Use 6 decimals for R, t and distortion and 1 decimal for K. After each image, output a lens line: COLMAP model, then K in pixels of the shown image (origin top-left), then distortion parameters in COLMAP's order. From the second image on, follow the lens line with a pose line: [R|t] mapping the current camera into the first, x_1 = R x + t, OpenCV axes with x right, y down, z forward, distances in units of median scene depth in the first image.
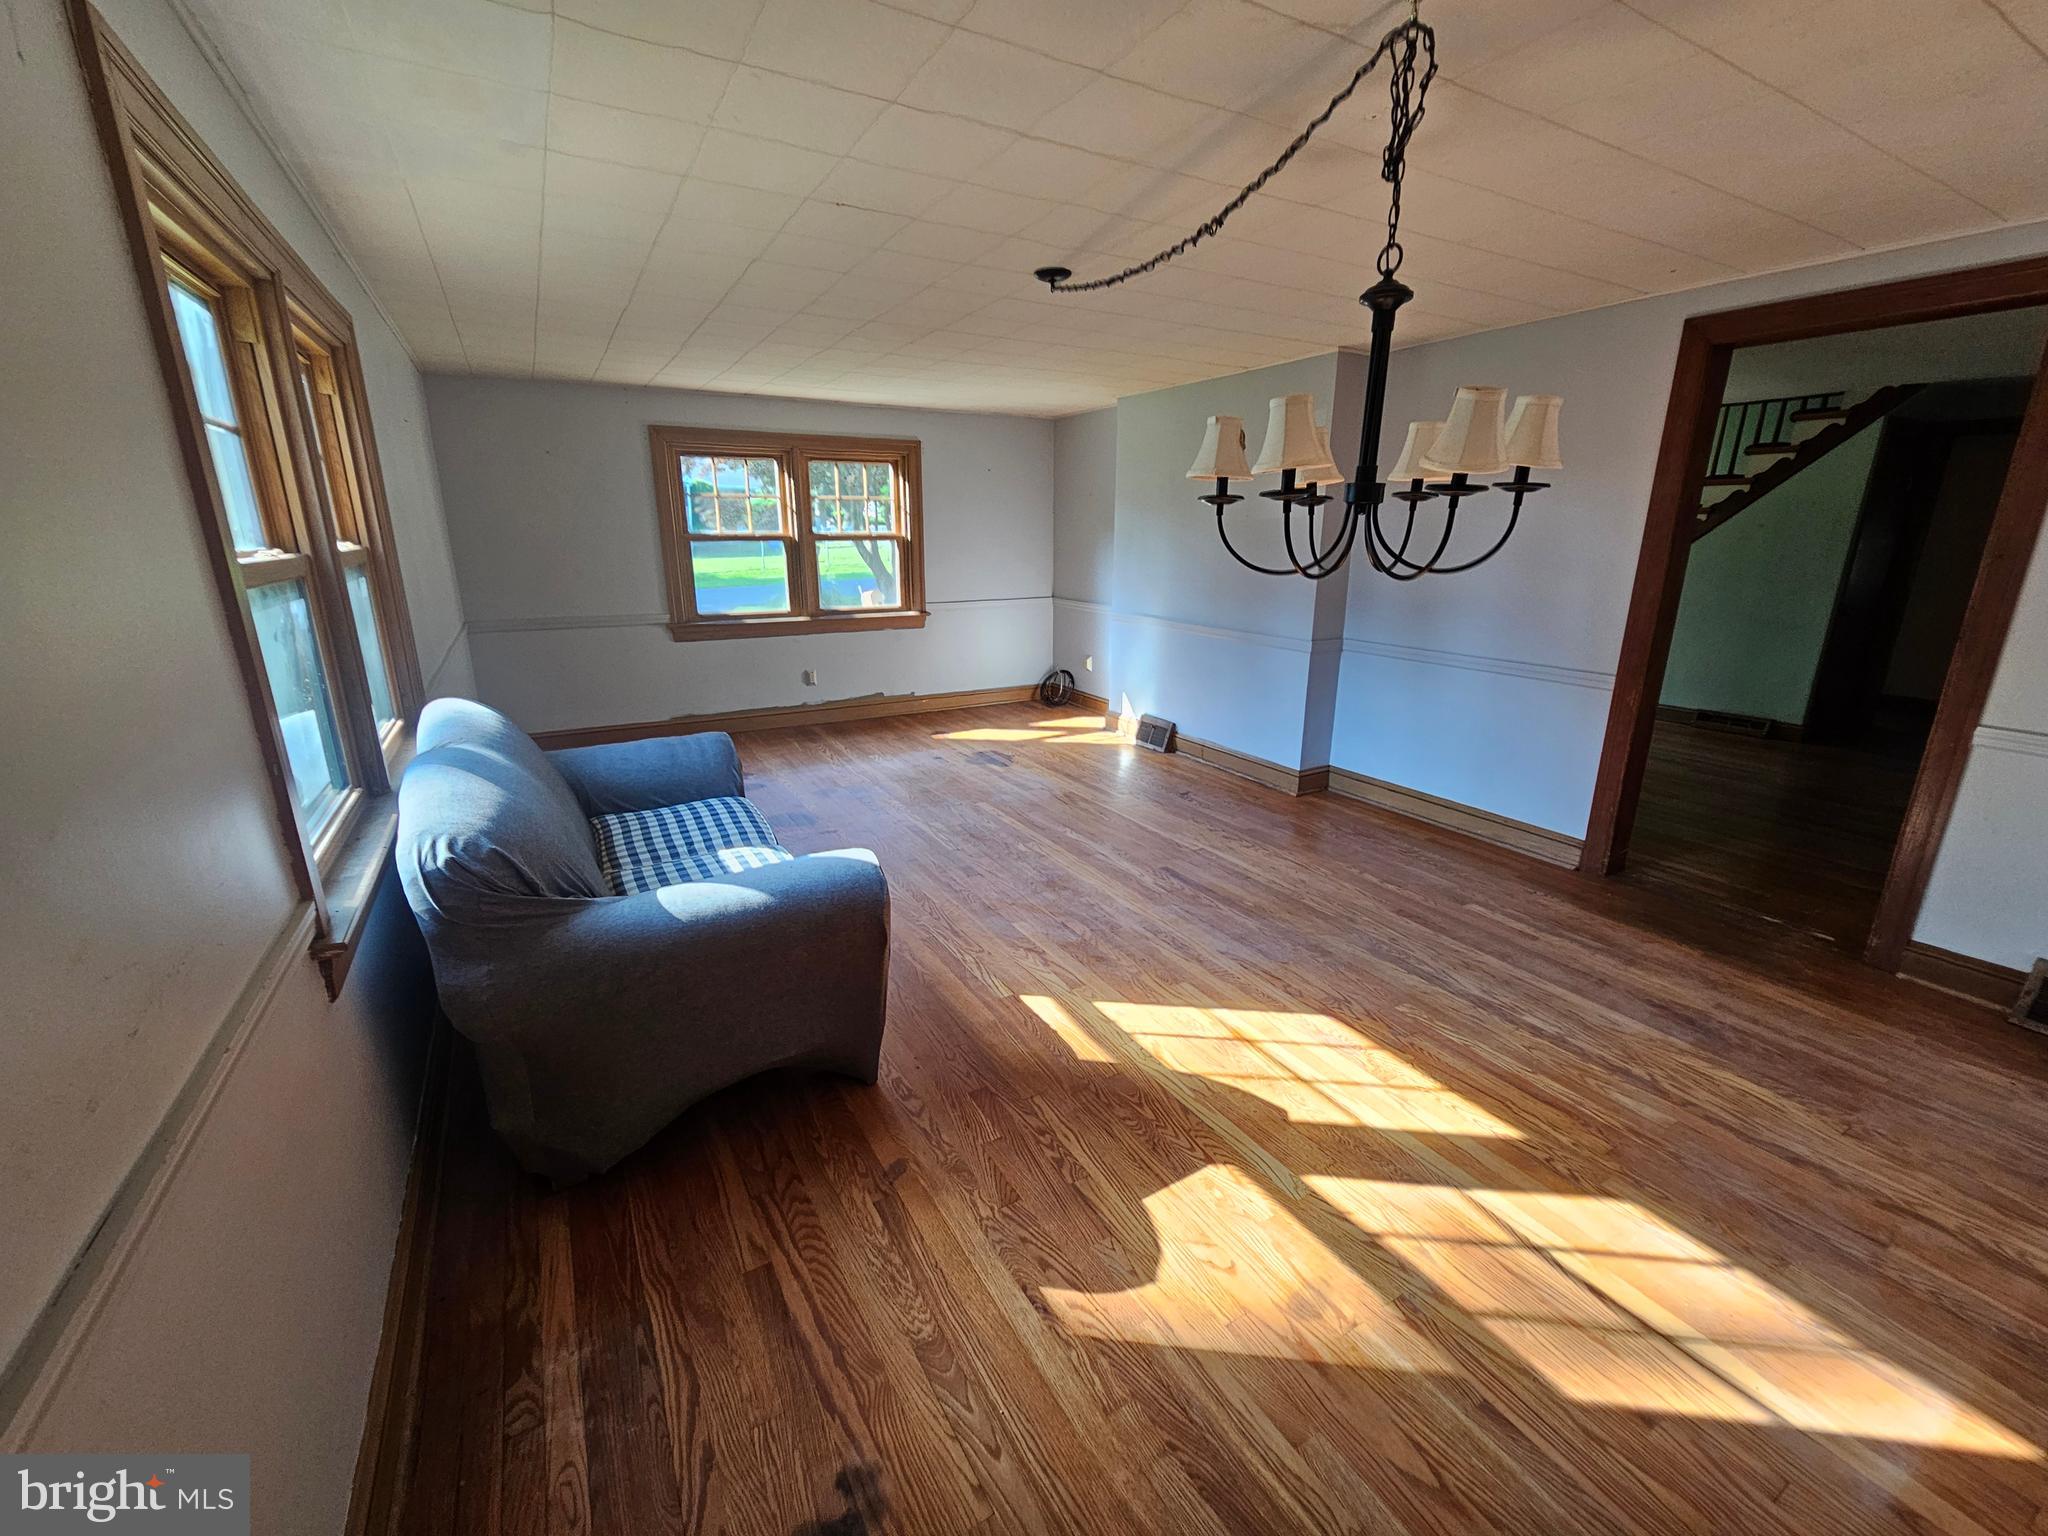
lens RADIAL K [[837.8, 0, 1027.7], [0, 837.8, 778.7], [0, 0, 1]] dist [-0.007821, 0.000732]
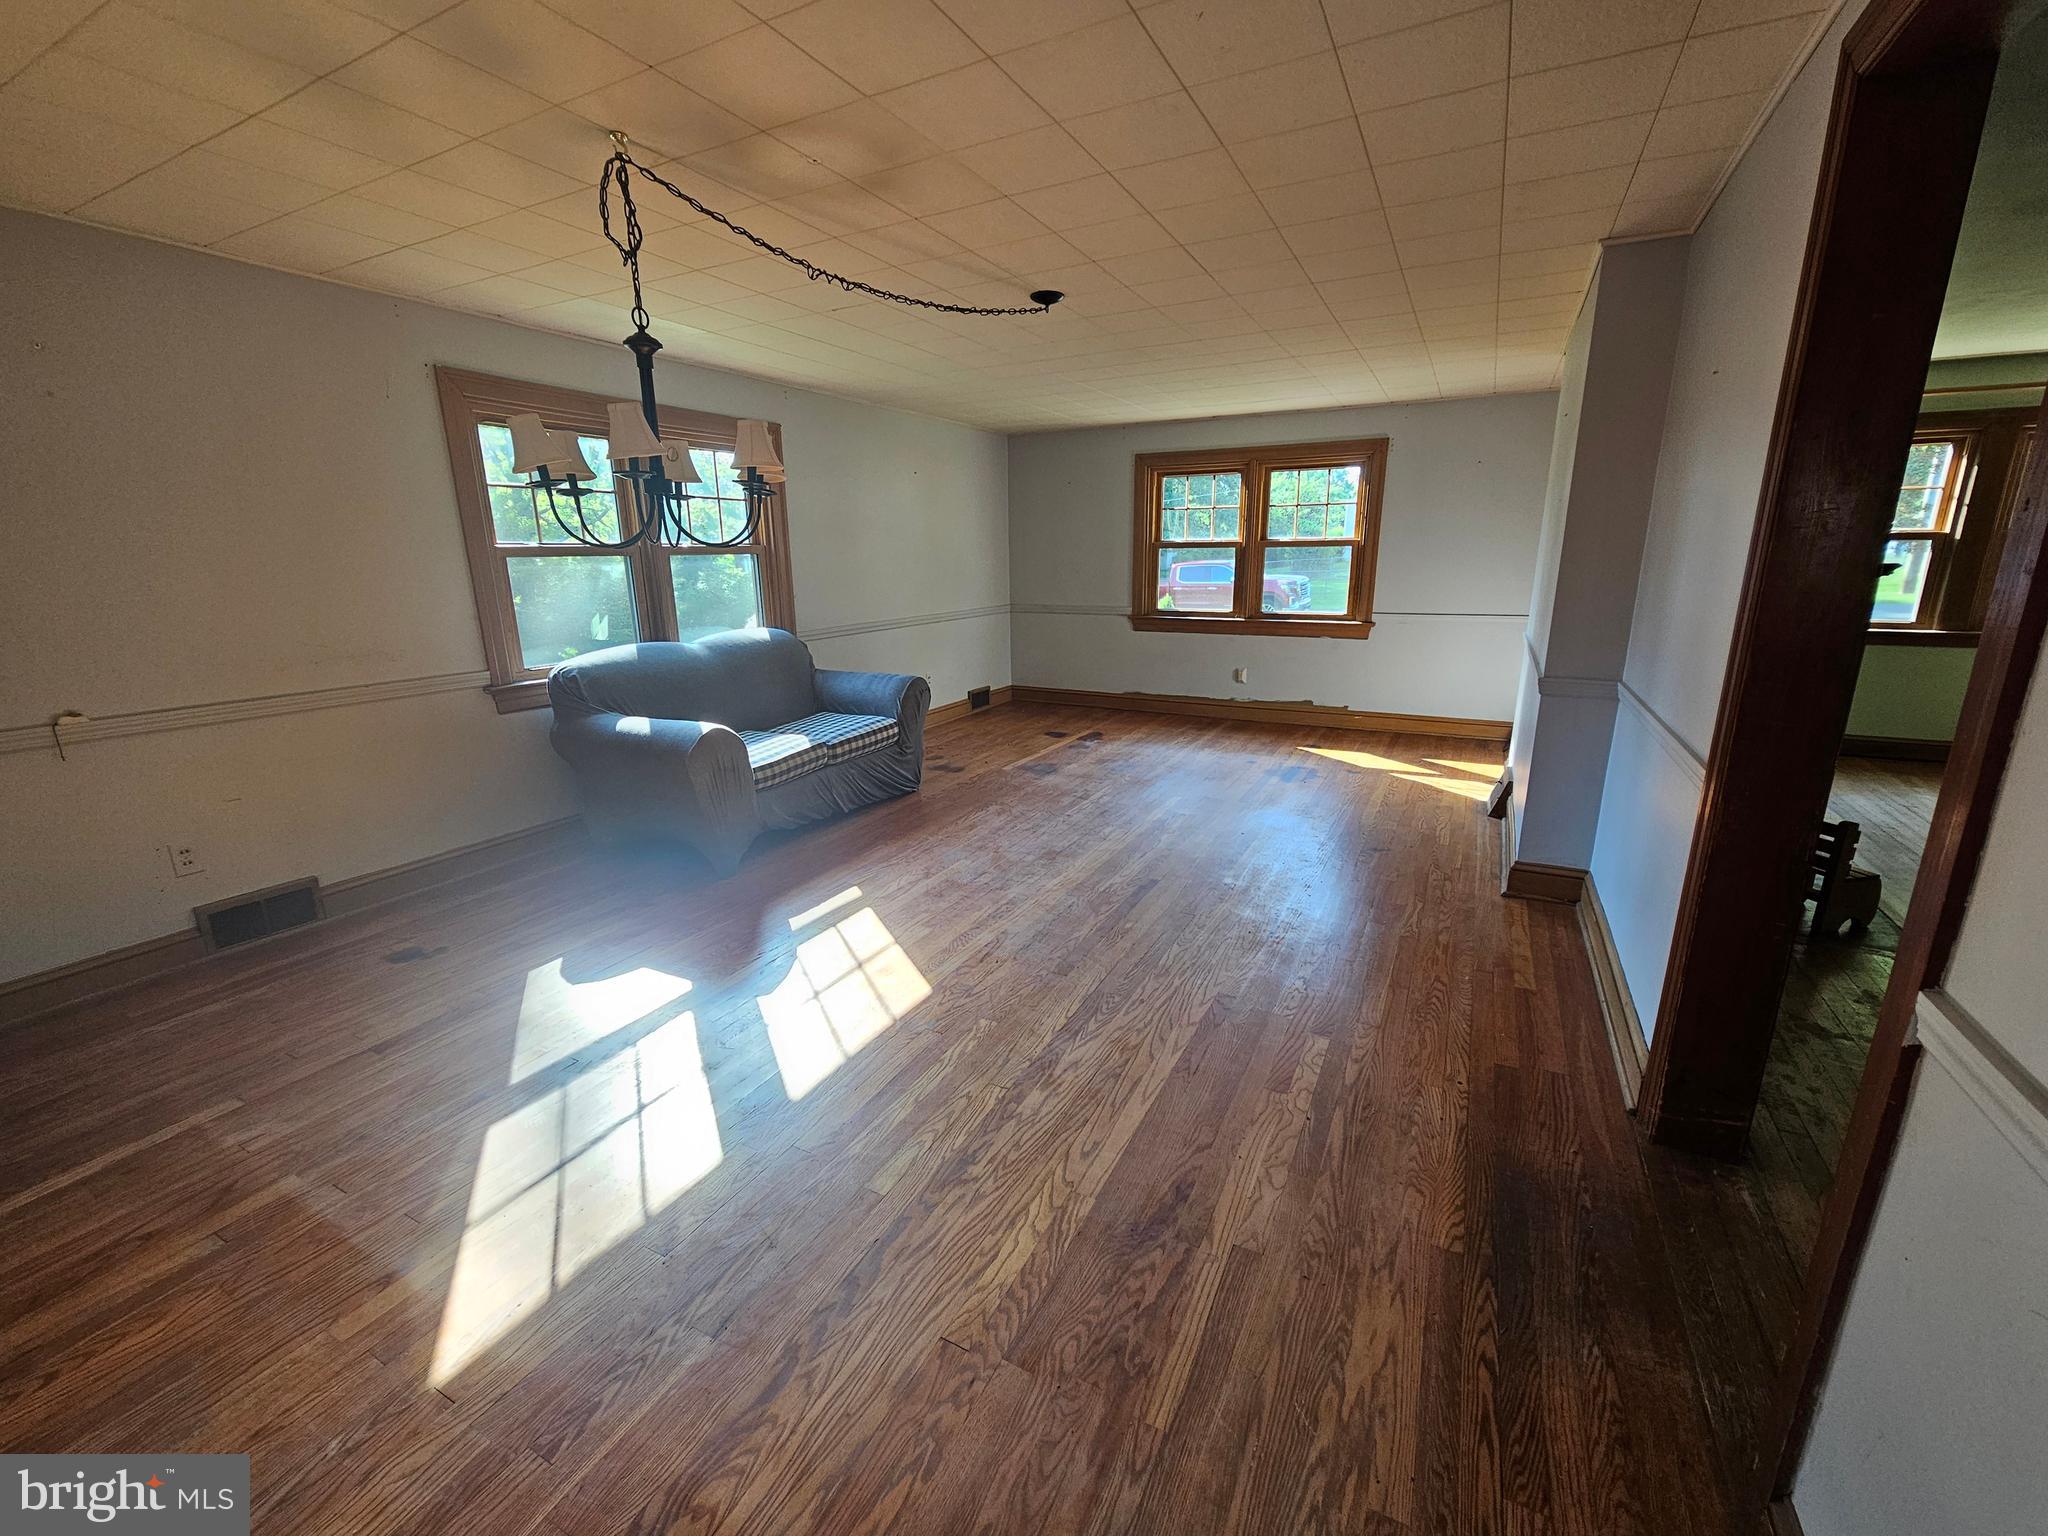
lens RADIAL K [[837.8, 0, 1019.2], [0, 837.8, 776.7], [0, 0, 1]] dist [-0.007821, 0.000732]
pose [[0.530657, 0.209366, -0.821321, 0.813005], [-0.228171, 0.968527, 0.099469, -0.063480], [0.816297, 0.134618, 0.561727, 0.324799]]
